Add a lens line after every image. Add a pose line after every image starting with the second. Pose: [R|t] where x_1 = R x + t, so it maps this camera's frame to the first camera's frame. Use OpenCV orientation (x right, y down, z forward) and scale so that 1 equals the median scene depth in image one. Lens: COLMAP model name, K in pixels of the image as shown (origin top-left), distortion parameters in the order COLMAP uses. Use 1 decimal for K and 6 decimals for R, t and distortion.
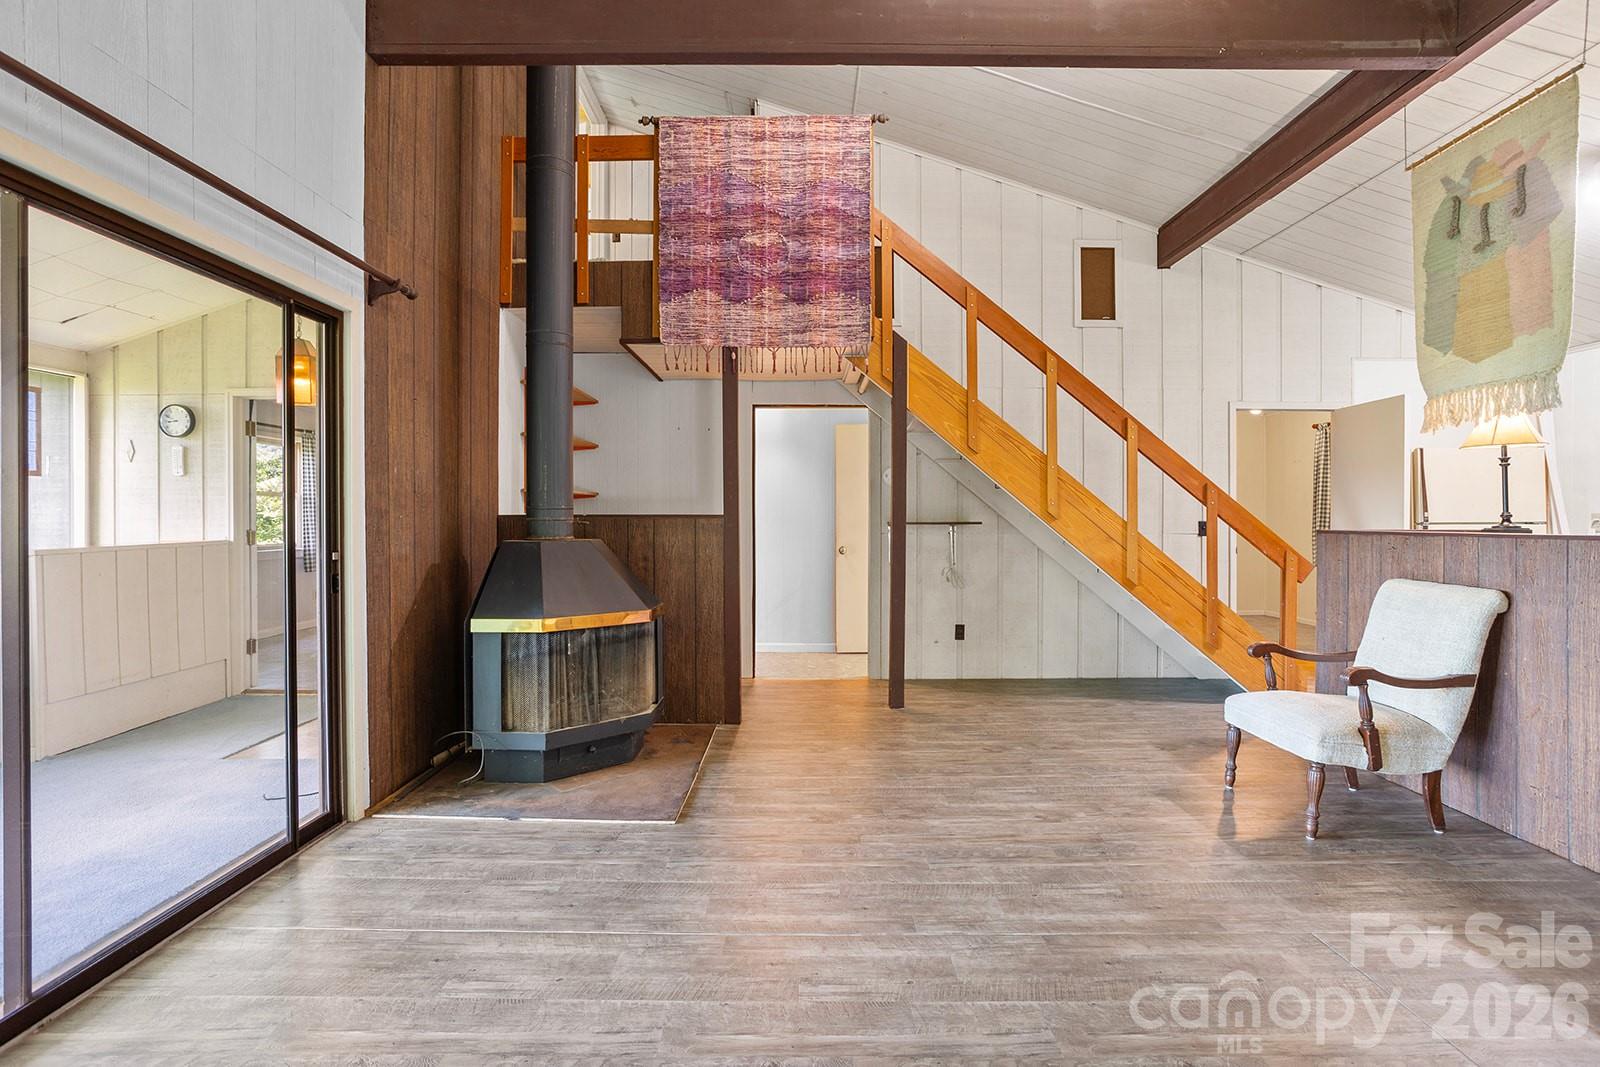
lens RADIAL K [[775.5, 0, 802.3], [0, 775.5, 520.1], [0, 0, 1]] dist [-0.025629, 0.006578]
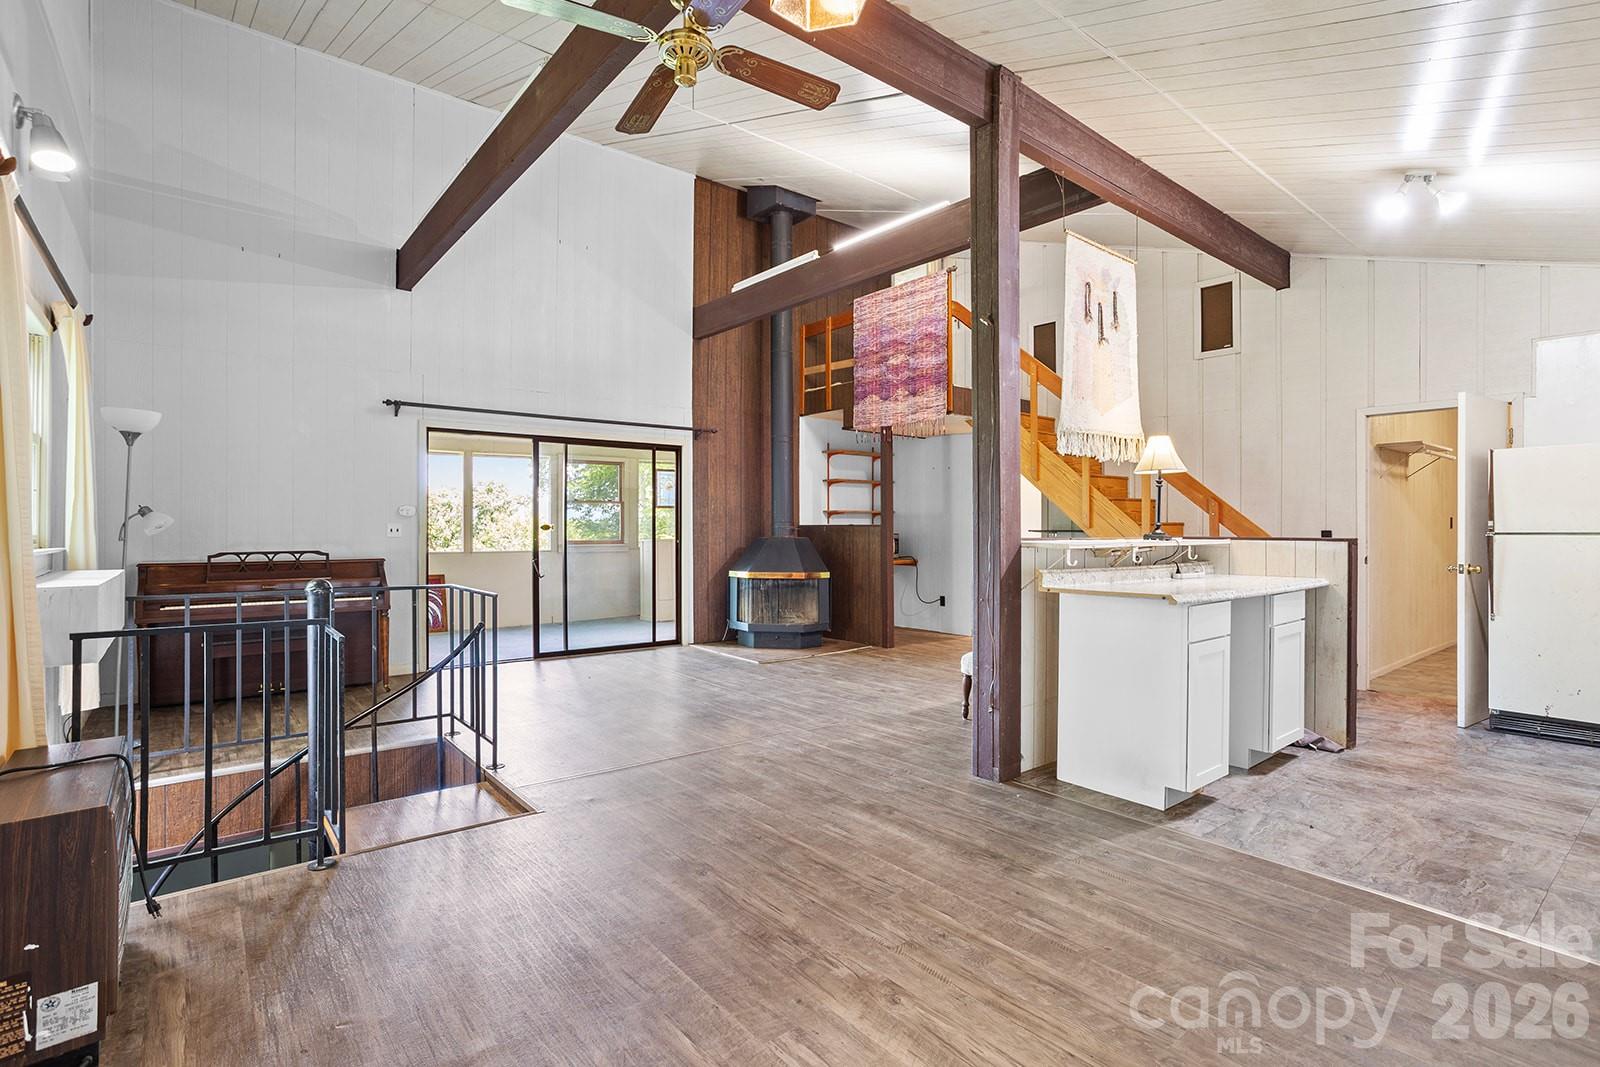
lens RADIAL K [[775.5, 0, 789.6], [0, 775.5, 531.5], [0, 0, 1]] dist [-0.025629, 0.006578]
pose [[0.627891, 0.003075, -0.778295, 1.106088], [-0.005370, 0.999986, -0.000381, 0.009101], [0.778283, 0.004418, 0.627898, -0.229396]]
